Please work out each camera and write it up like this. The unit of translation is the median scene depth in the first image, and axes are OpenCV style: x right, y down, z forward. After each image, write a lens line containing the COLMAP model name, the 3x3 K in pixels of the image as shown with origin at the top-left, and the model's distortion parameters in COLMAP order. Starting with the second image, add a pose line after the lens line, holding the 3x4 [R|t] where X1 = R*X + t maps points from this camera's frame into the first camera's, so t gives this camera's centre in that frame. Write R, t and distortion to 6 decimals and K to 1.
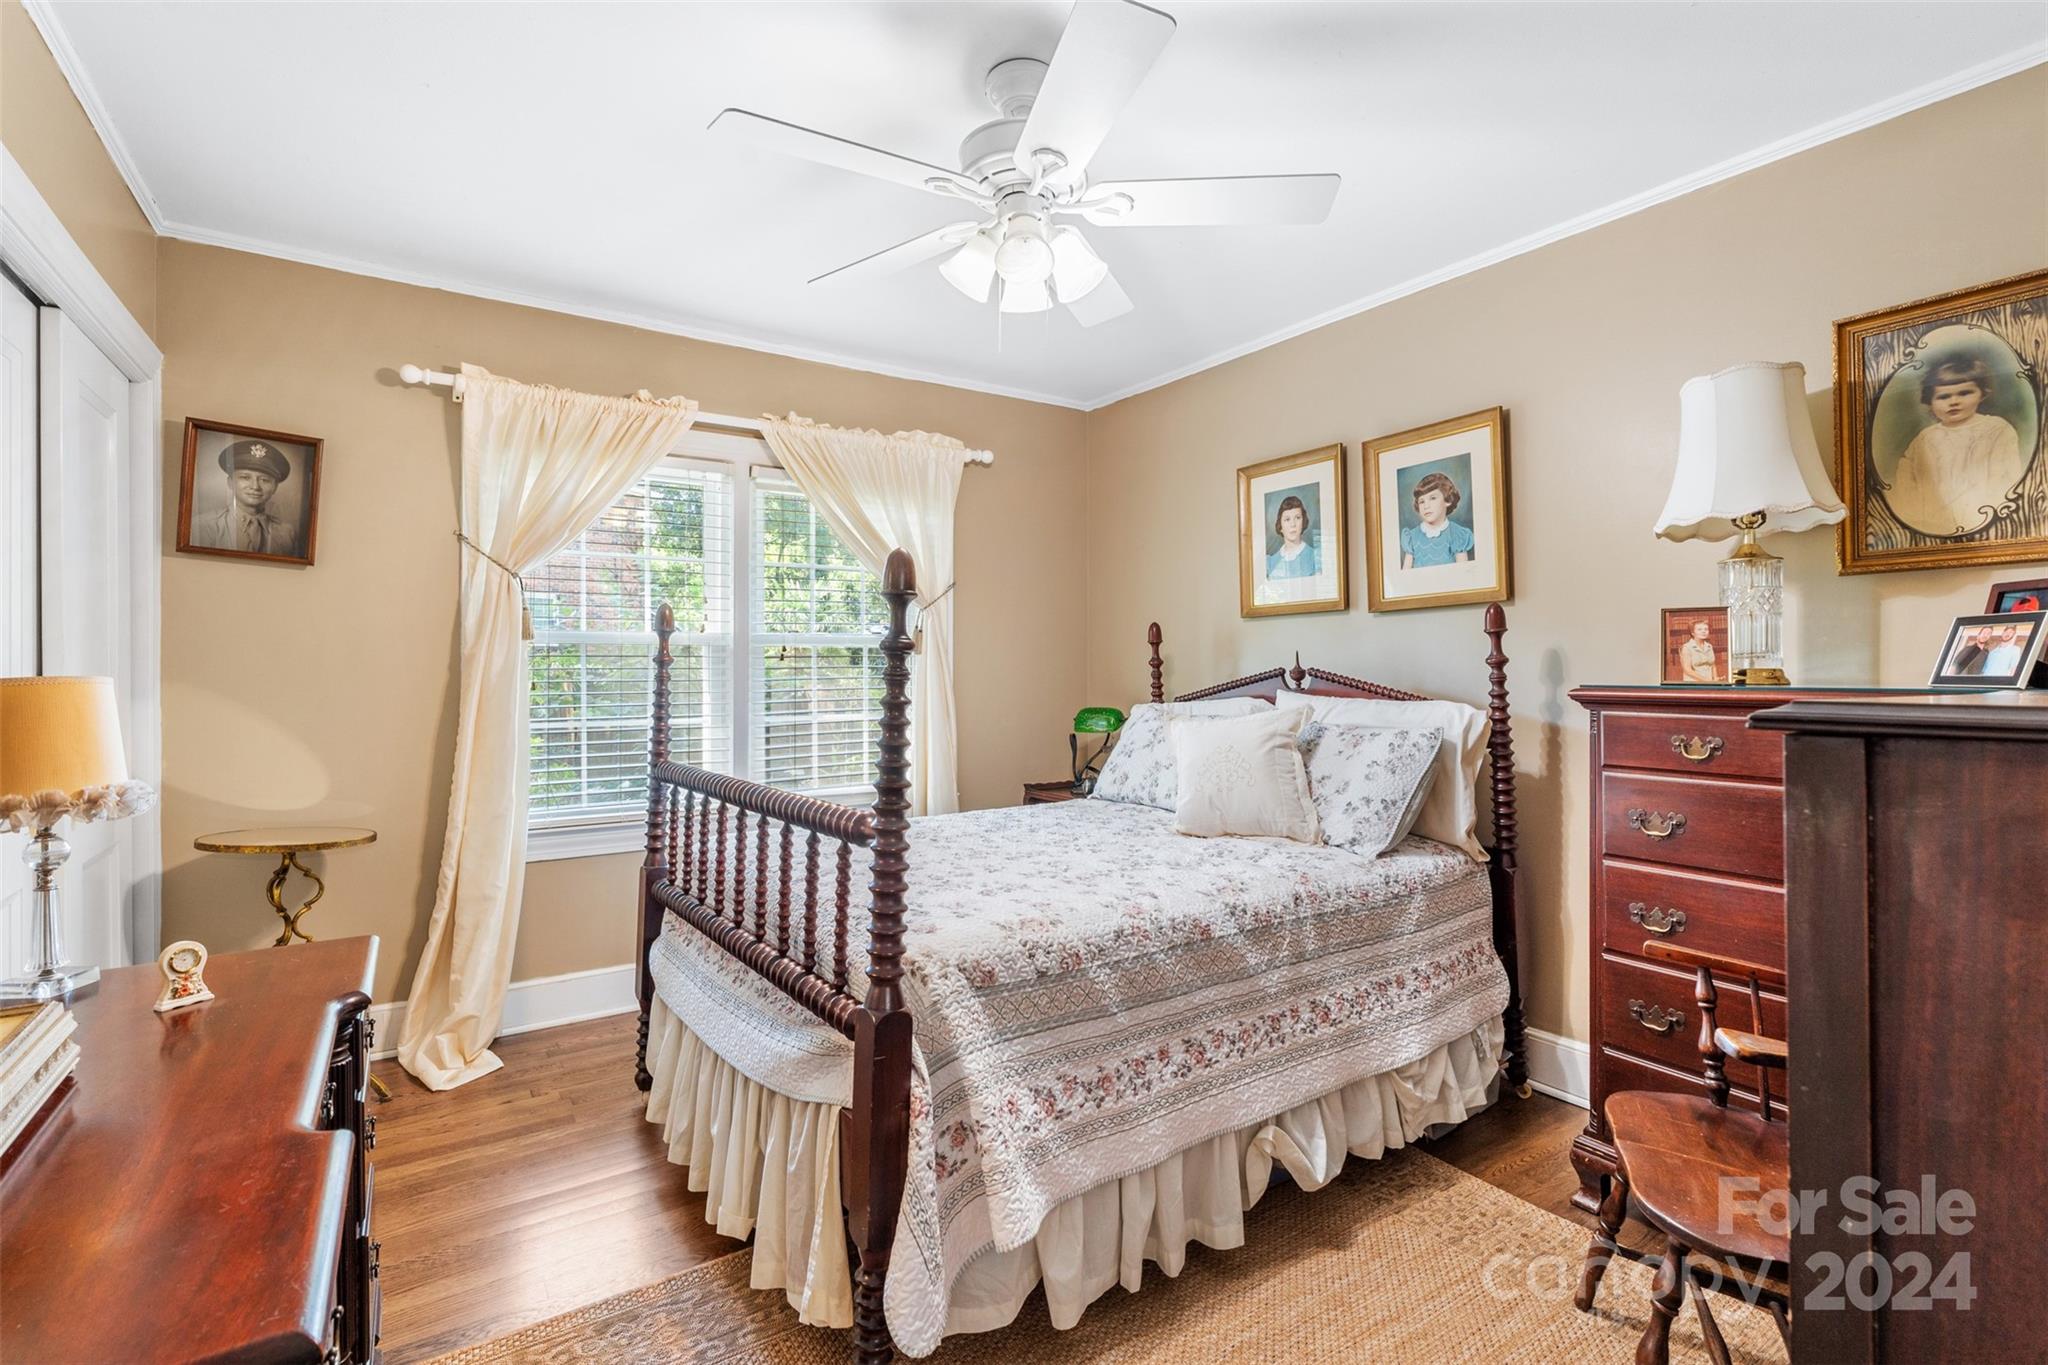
lens RADIAL K [[945.3, 0, 1027.4], [0, 945.3, 674.9], [0, 0, 1]] dist [-0.014637, -0.000547]
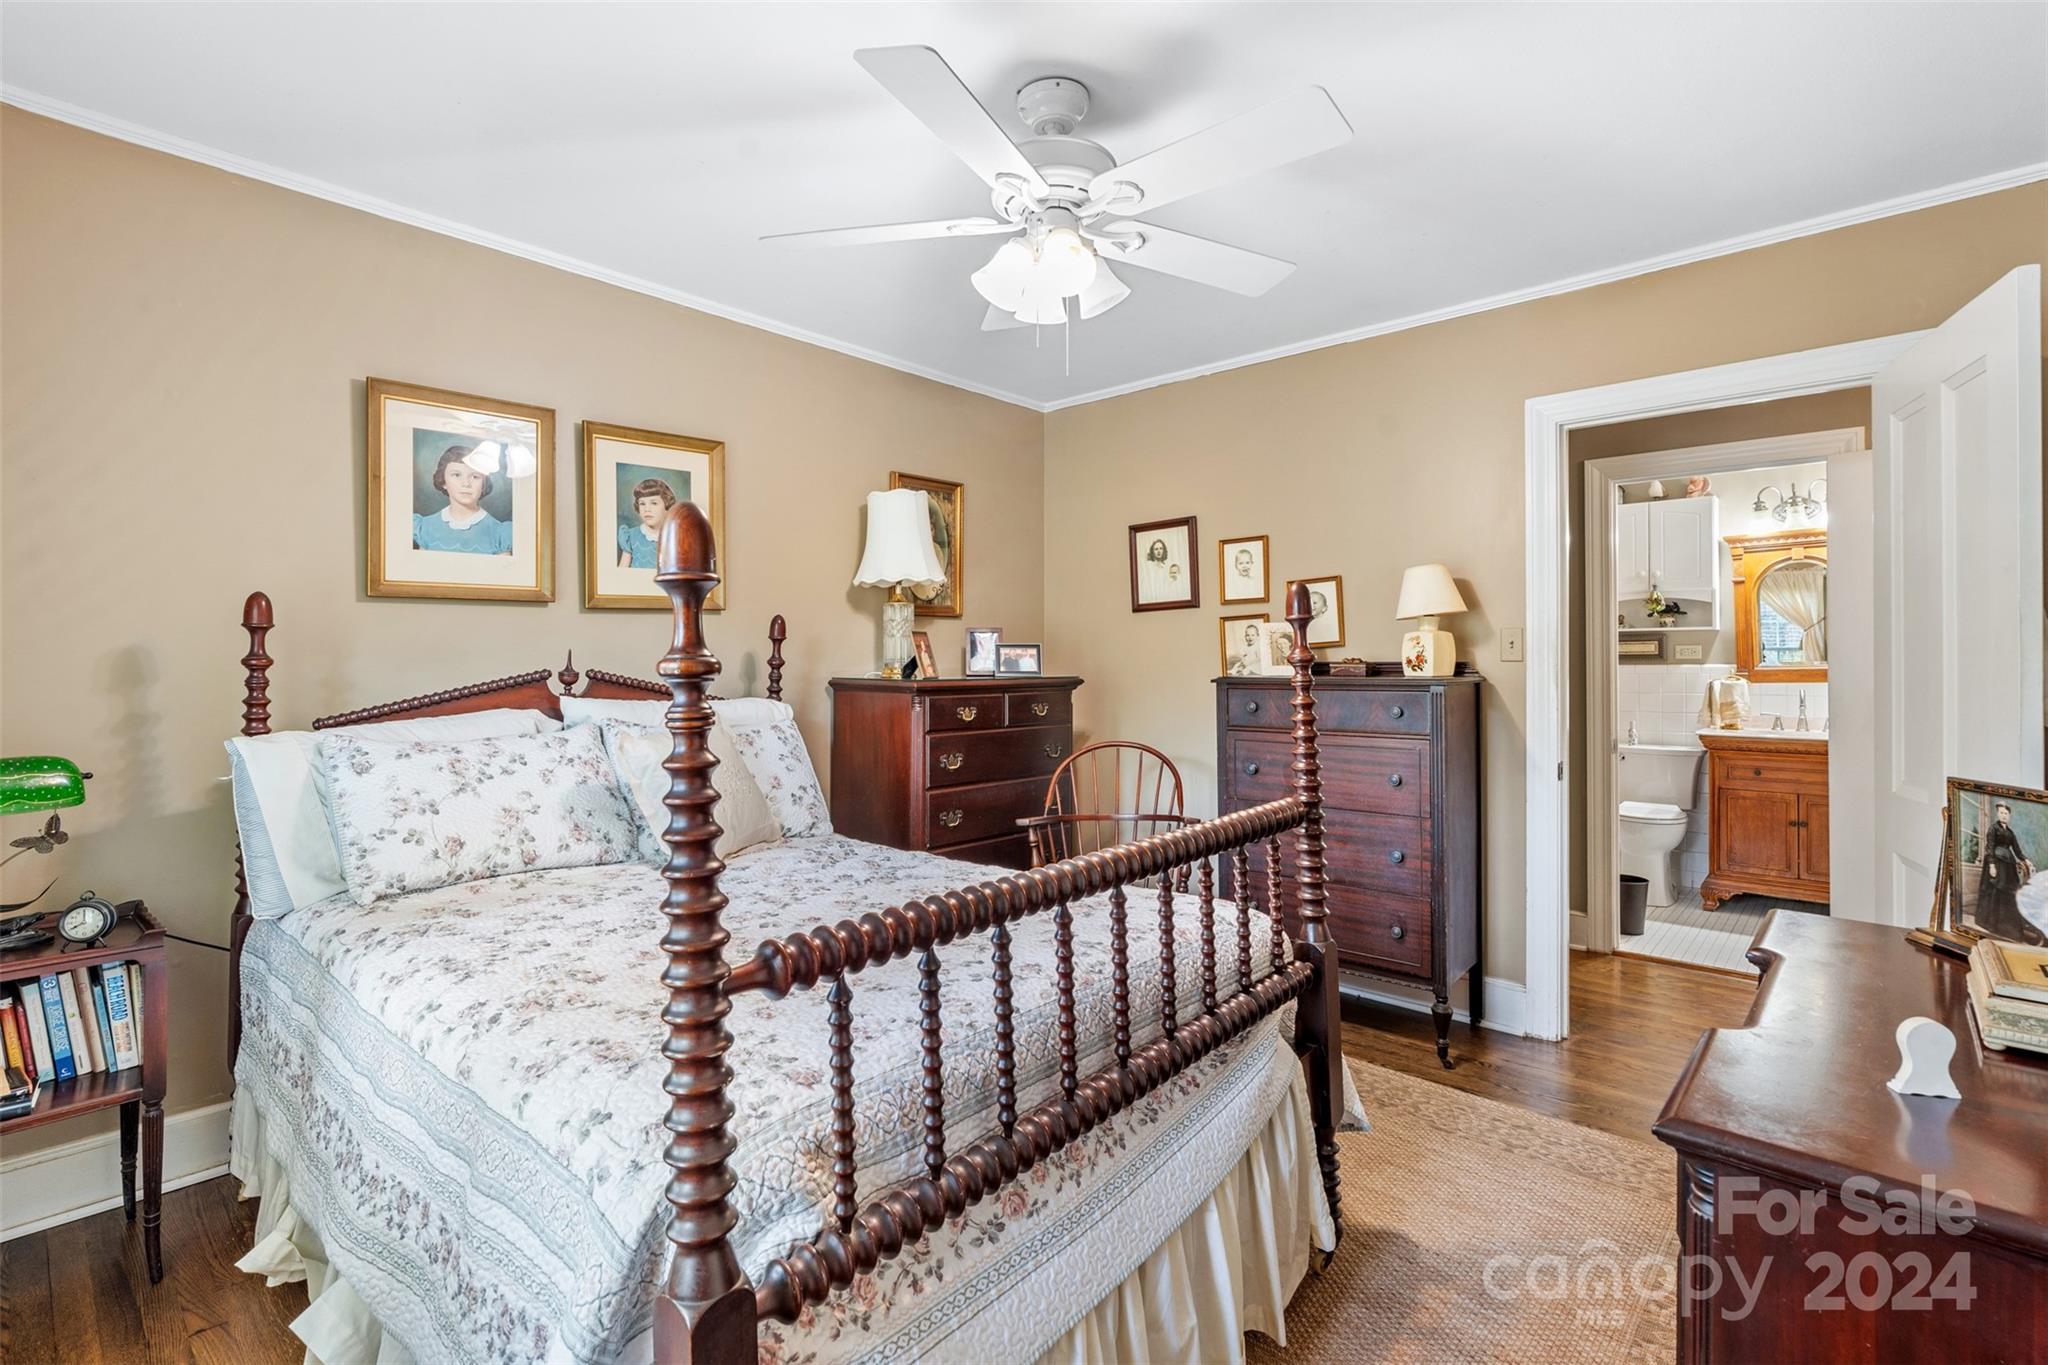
lens RADIAL K [[945.3, 0, 1030.4], [0, 945.3, 668.0], [0, 0, 1]] dist [-0.014637, -0.000547]
pose [[-0.231390, -0.000053, 0.972861, -0.632979], [0.011512, 0.999930, 0.002792, -0.006585], [-0.972793, 0.011846, -0.231373, 0.809058]]
